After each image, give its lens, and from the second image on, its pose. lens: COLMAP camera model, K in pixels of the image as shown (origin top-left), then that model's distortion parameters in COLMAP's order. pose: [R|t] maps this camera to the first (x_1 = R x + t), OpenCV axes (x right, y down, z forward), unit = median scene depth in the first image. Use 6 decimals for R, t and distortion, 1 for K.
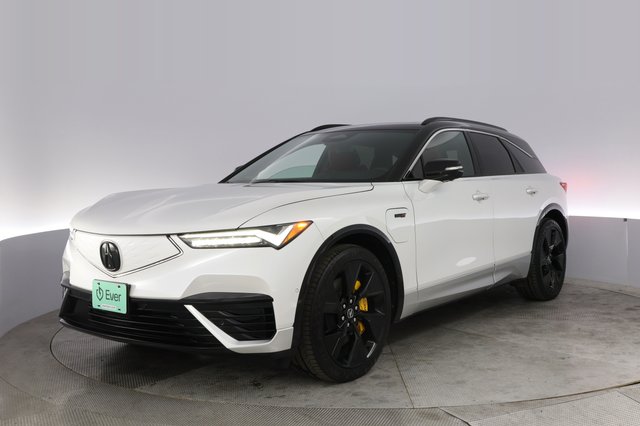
lens RADIAL K [[636.7, 0, 320.0], [0, 636.7, 213.0], [0, 0, 1]] dist [-0.007669, -0.007159]
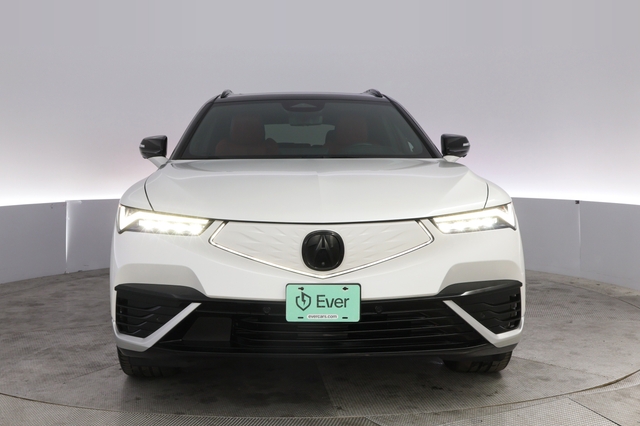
lens RADIAL K [[636.7, 0, 320.0], [0, 636.7, 213.0], [0, 0, 1]] dist [-0.007669, -0.007159]
pose [[0.859611, -0.032397, 0.509921, -0.717033], [0.033017, 0.999424, 0.007838, 0.014930], [-0.509881, 0.010098, 0.860185, 0.328740]]
